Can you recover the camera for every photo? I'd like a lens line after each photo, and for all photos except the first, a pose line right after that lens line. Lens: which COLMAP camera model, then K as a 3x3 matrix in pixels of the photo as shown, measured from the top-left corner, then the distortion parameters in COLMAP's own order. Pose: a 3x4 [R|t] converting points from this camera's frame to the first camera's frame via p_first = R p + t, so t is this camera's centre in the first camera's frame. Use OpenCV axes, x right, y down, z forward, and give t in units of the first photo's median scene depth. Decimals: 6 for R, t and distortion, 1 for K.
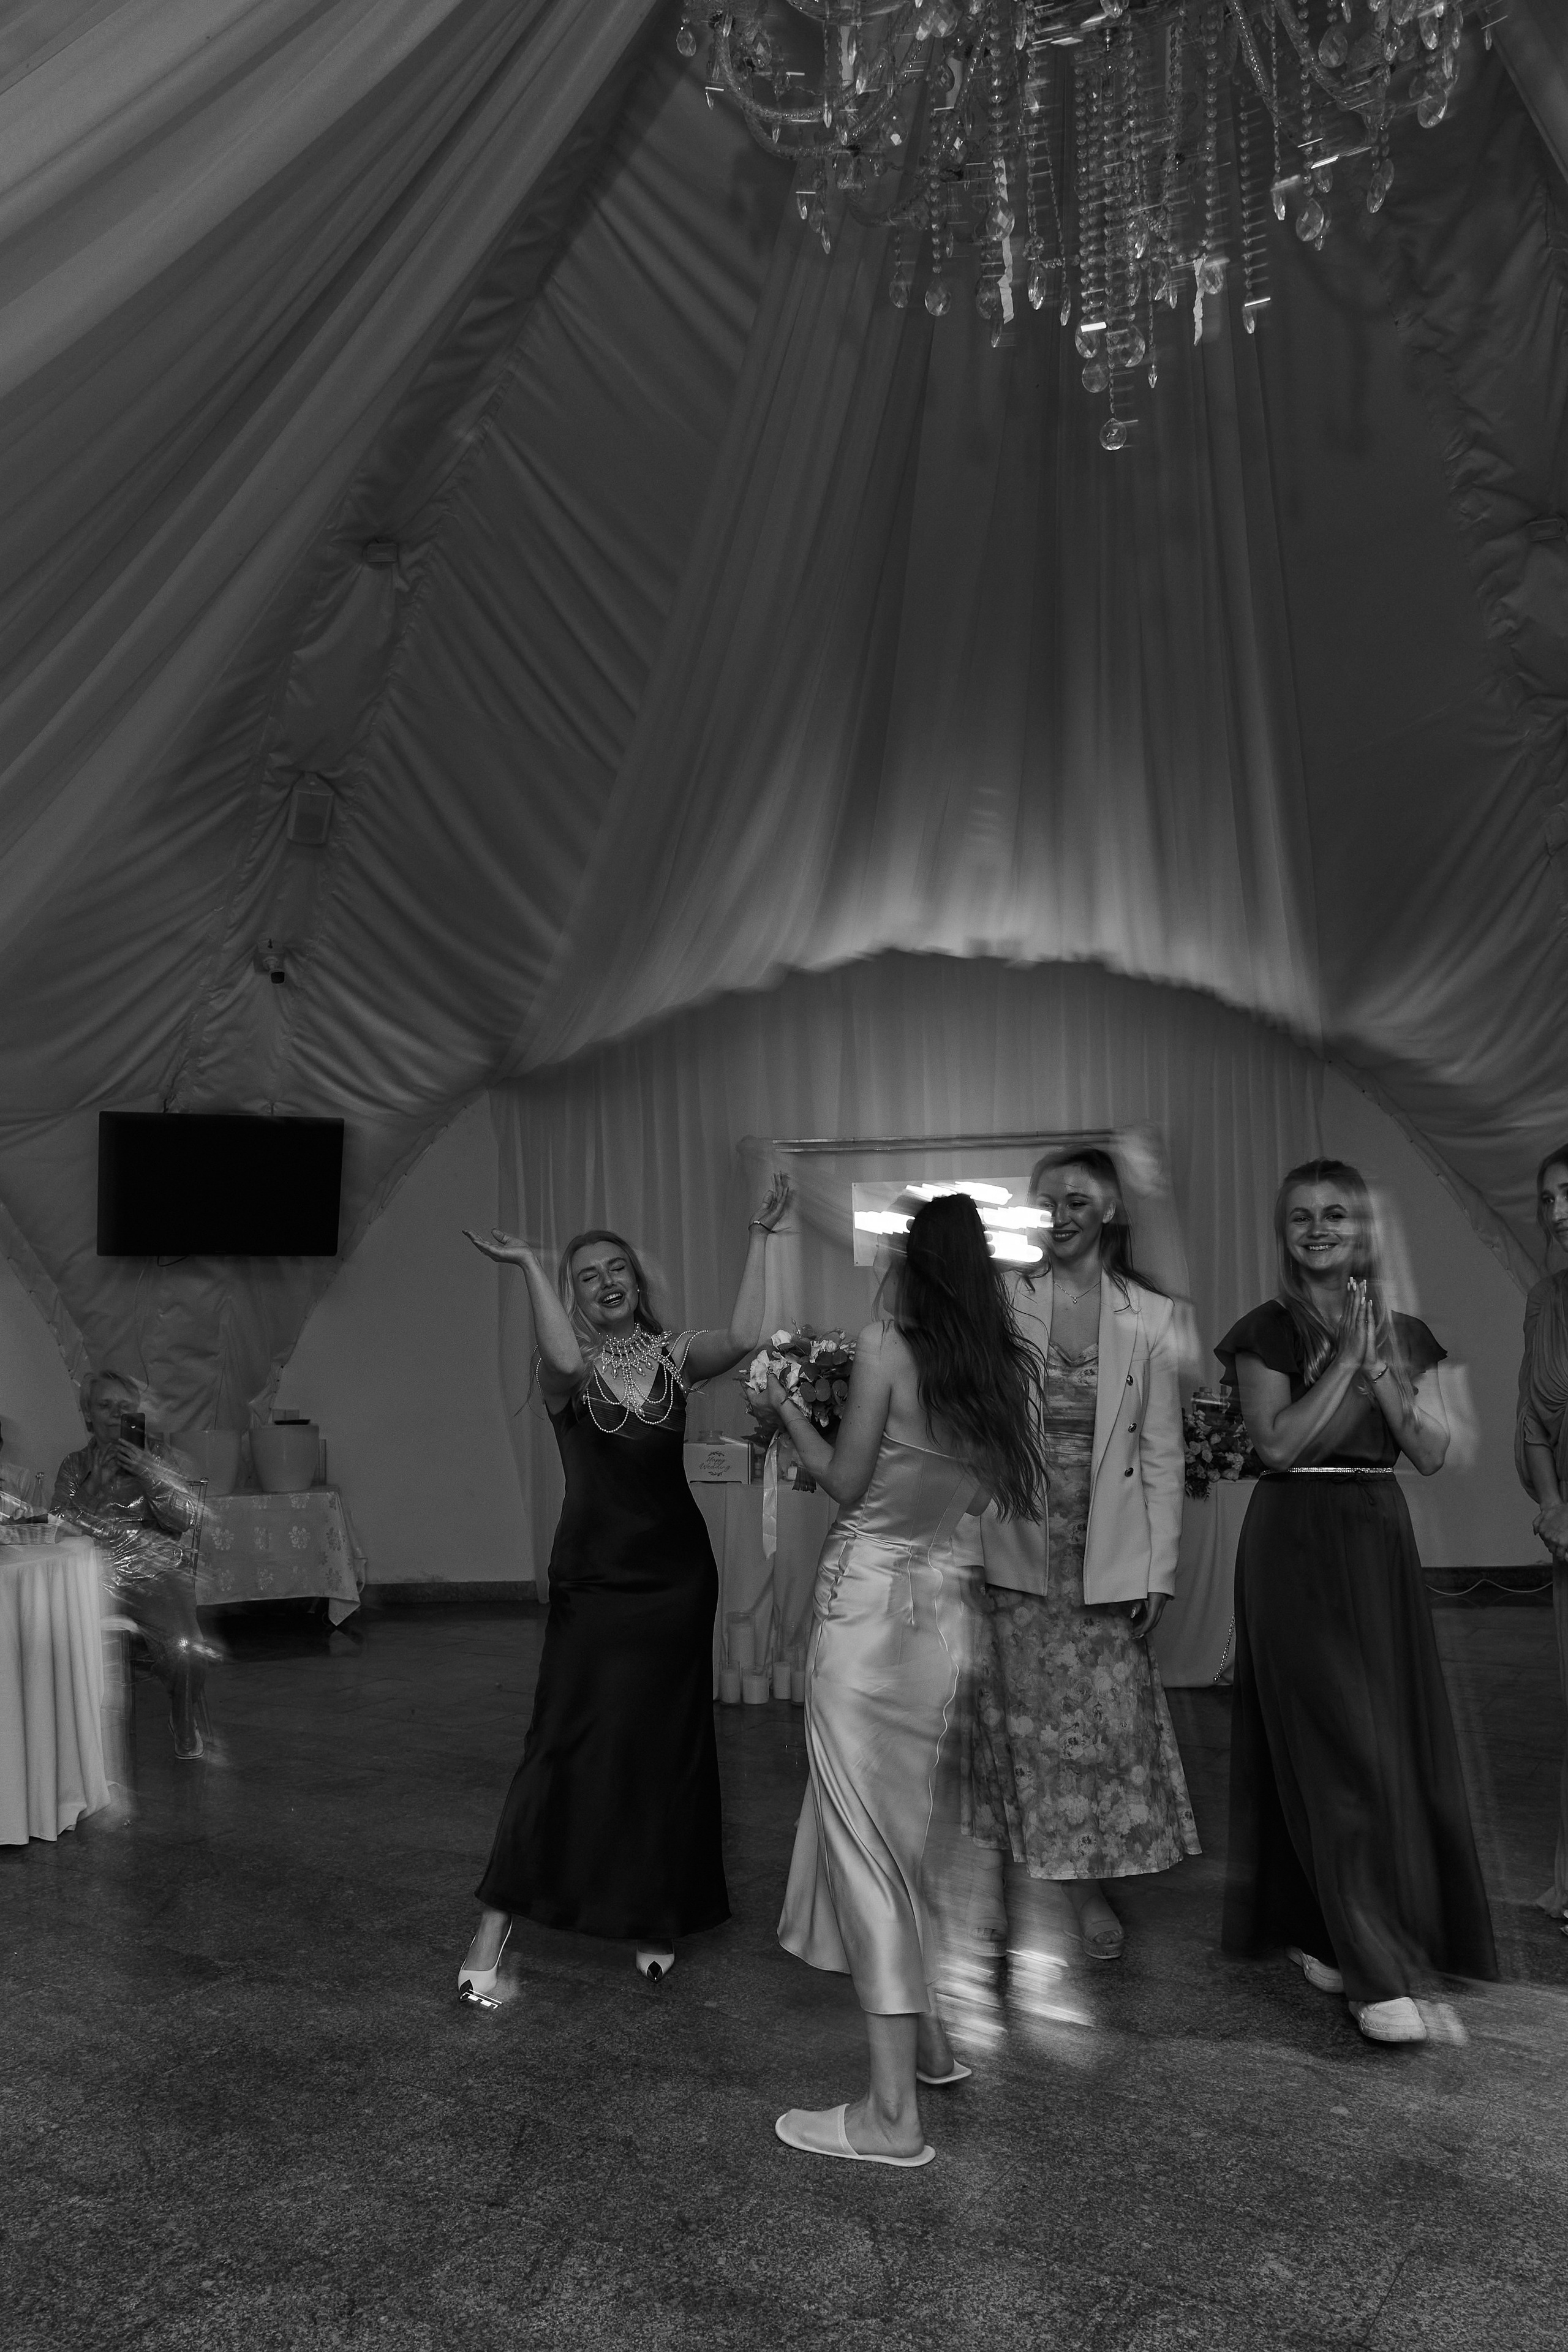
lens RADIAL K [[1548.7, 0, 830.8], [0, 1548.7, 1119.0], [0, 0, 1]] dist [-0.000781, 0.000257]
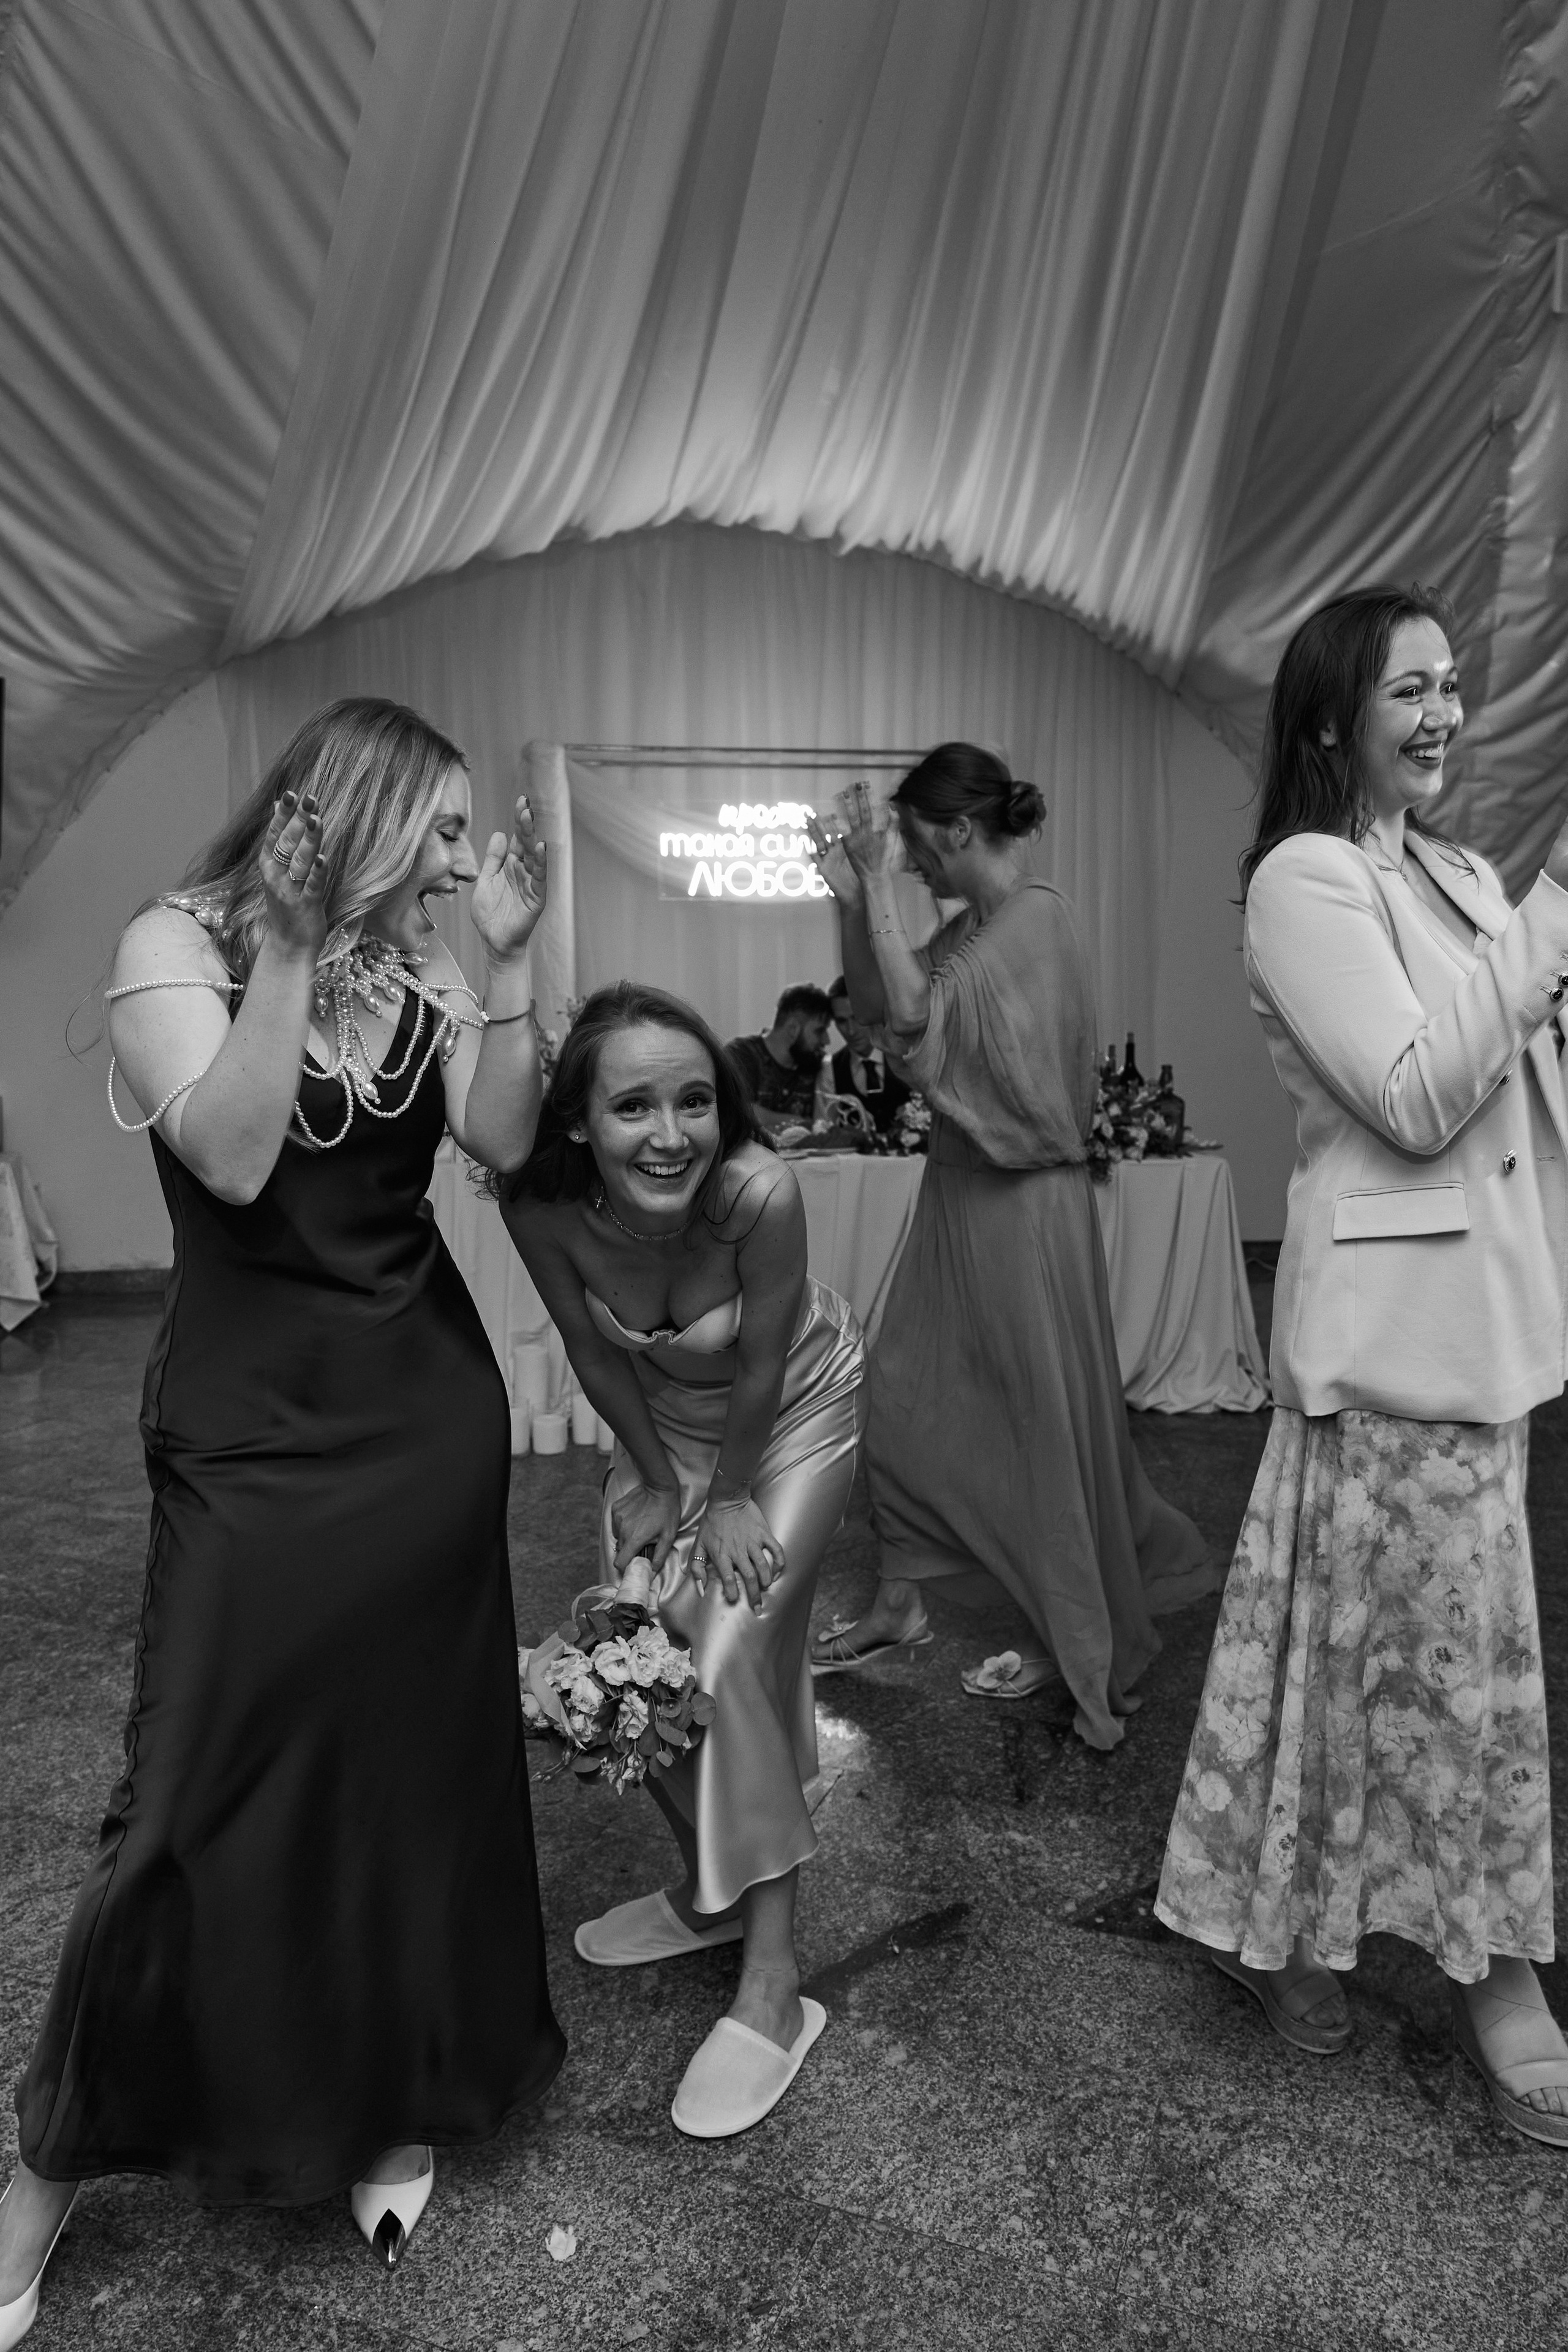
lens RADIAL K [[1548.7, 0, 830.8], [0, 1548.7, 1119.0], [0, 0, 1]] dist [-0.000781, 0.000257]
pose [[0.988211, 0.014687, 0.152389, -0.018649], [-0.048804, 0.973677, 0.222646, 0.028159], [-0.145107, -0.227458, 0.962916, 0.179127]]
